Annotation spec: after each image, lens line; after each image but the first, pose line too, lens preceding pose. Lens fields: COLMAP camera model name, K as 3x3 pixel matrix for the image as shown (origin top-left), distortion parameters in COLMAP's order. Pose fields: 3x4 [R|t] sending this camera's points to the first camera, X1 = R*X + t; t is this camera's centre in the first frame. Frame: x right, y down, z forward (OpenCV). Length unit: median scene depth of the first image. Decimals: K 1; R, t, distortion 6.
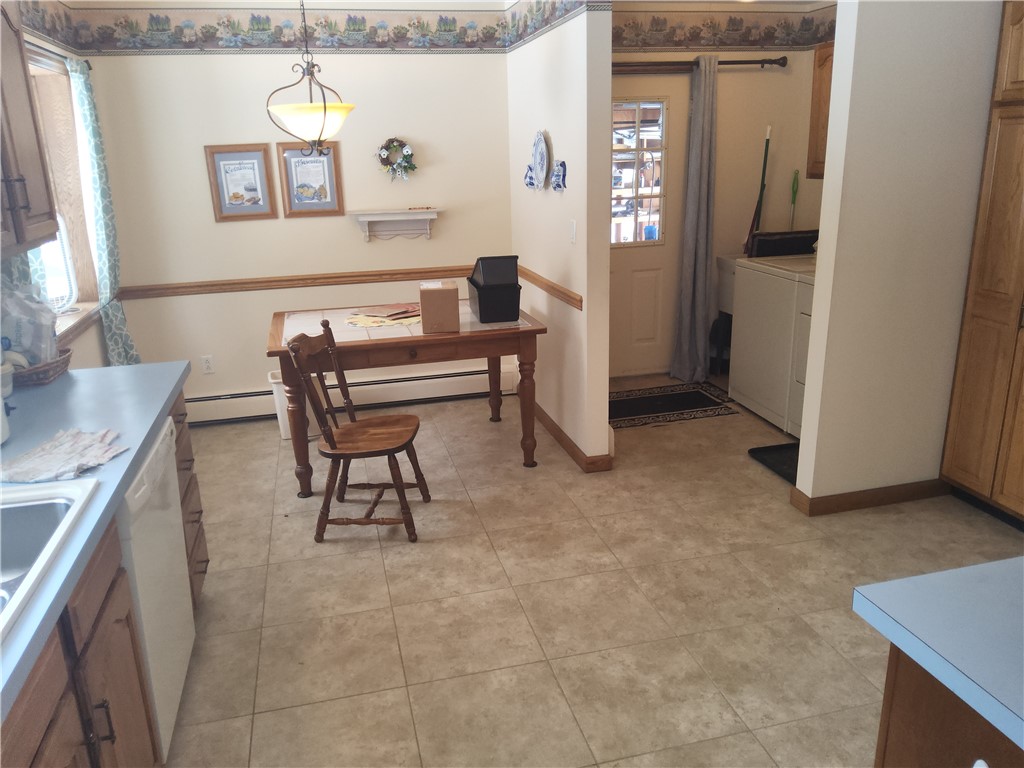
lens RADIAL K [[766.7, 0, 502.8], [0, 766.7, 384.3], [0, 0, 1]] dist [0.068354, -0.101673]
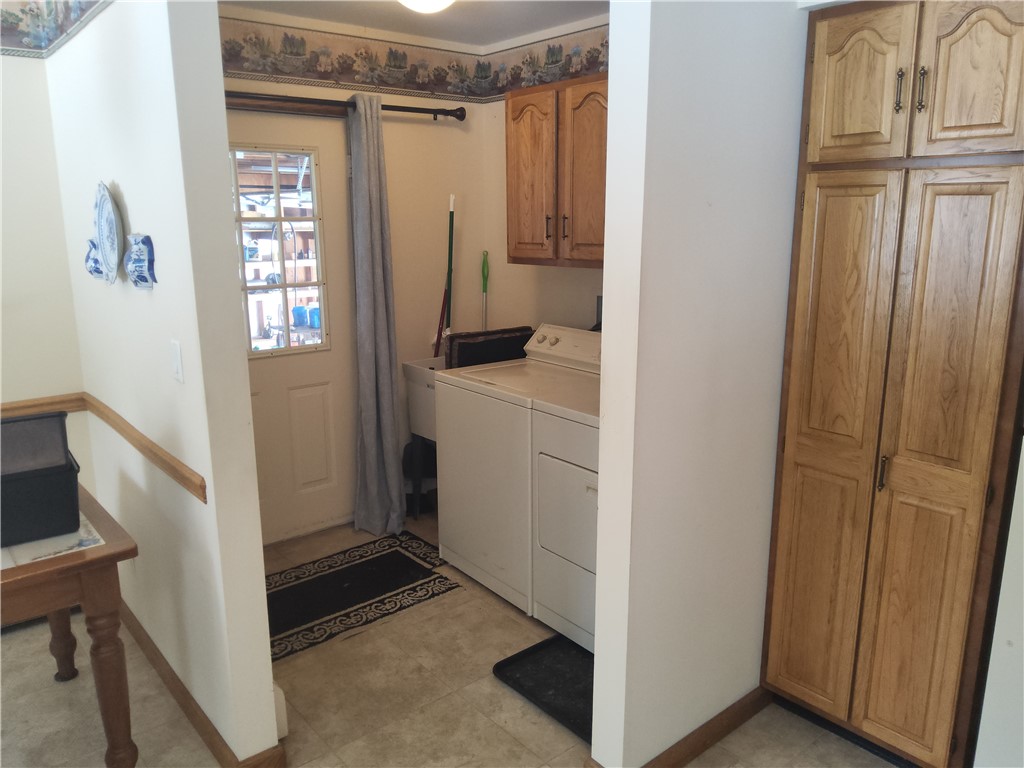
lens RADIAL K [[766.7, 0, 502.8], [0, 766.7, 384.3], [0, 0, 1]] dist [0.068354, -0.101673]
pose [[0.900382, -0.069111, 0.429576, 0.048835], [0.105290, 0.992569, -0.060998, -0.096930], [-0.422168, 0.100151, 0.900968, 0.317770]]
